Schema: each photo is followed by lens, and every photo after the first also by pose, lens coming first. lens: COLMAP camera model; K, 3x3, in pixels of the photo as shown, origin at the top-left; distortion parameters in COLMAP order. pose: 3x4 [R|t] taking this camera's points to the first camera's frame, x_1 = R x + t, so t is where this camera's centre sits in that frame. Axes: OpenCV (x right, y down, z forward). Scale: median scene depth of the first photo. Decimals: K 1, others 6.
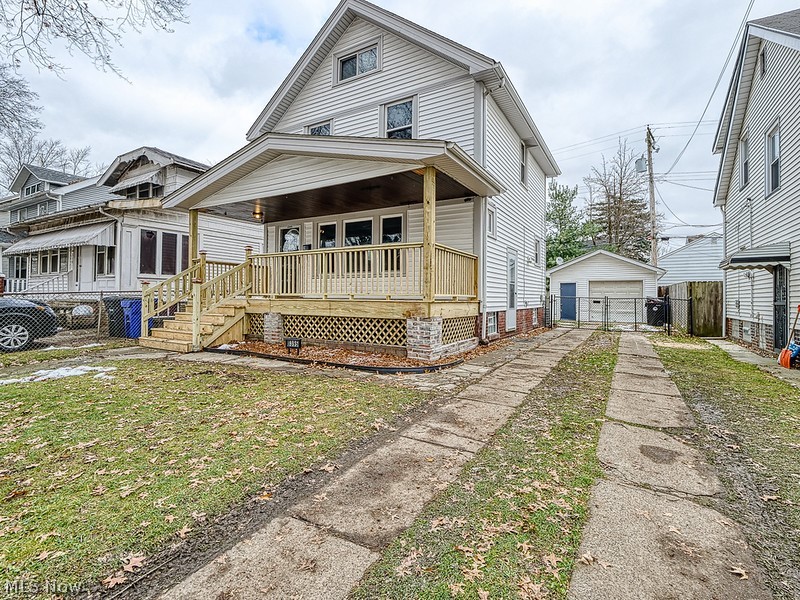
lens RADIAL K [[398.0, 0, 411.1], [0, 398.0, 290.1], [0, 0, 1]] dist [-0.011648, -0.000246]
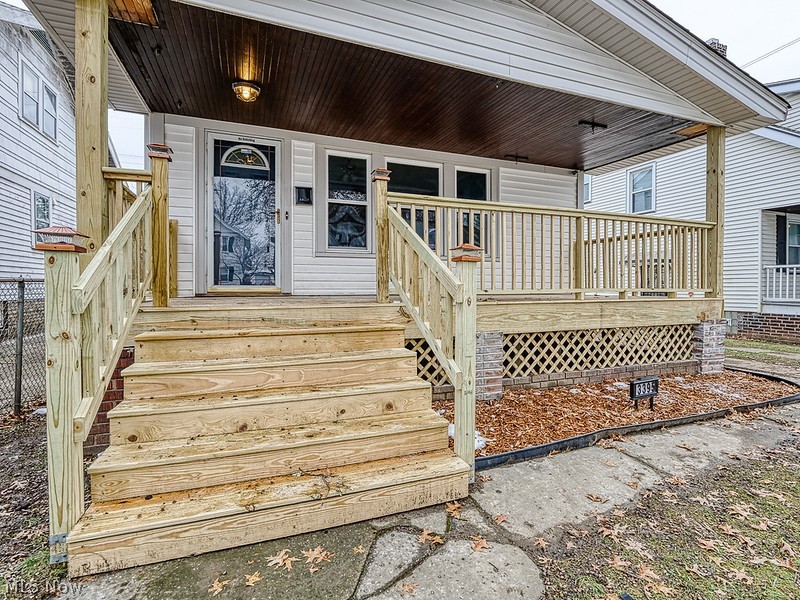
lens RADIAL K [[398.0, 0, 411.1], [0, 398.0, 290.1], [0, 0, 1]] dist [-0.011648, -0.000246]
pose [[0.616692, -0.017748, 0.787004, -0.634506], [-0.011085, 0.999451, 0.031225, -0.004539], [-0.787126, -0.027980, 0.616157, 0.662168]]
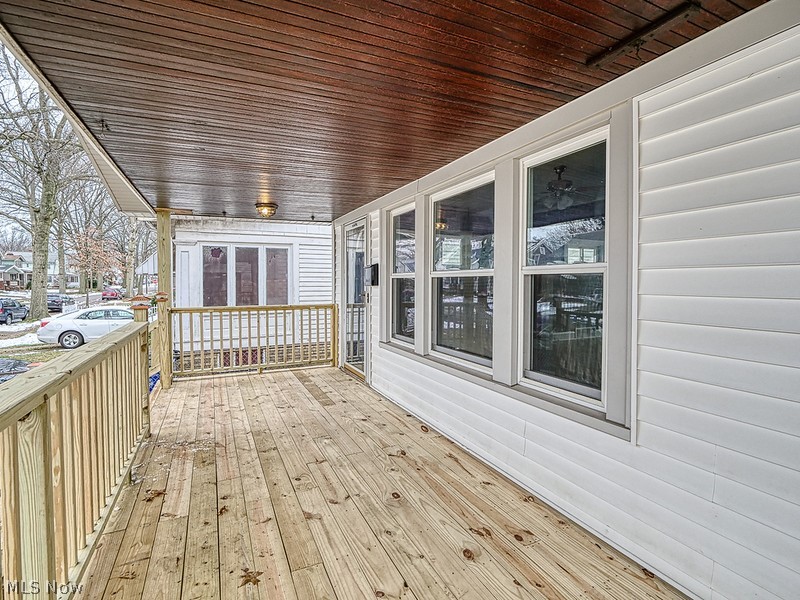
lens RADIAL K [[418.0, 0, 400.0], [0, 418.0, 300.0], [0, 0, 1]] dist [-0.004246, -0.001115]
pose [[0.811973, 0.014575, -0.583513, 0.024767], [0.019318, 0.998470, 0.051821, -0.110835], [0.583375, -0.053349, 0.810449, 0.734588]]
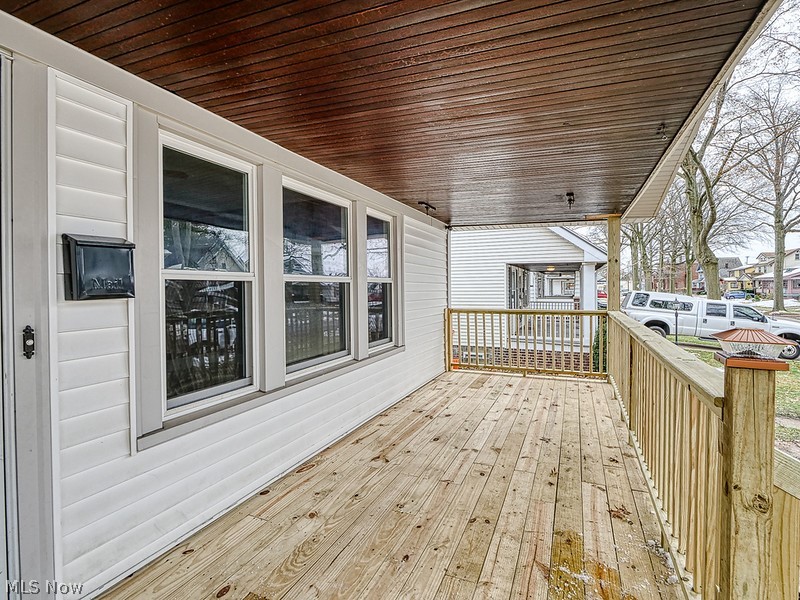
lens RADIAL K [[396.4, 0, 415.5], [0, 396.4, 300.1], [0, 0, 1]] dist [0.001924, -0.000070]
pose [[-0.140251, -0.042910, 0.989186, -0.474572], [-0.017808, 0.999008, 0.040811, -0.111739], [-0.989956, -0.011892, -0.140876, 1.012063]]
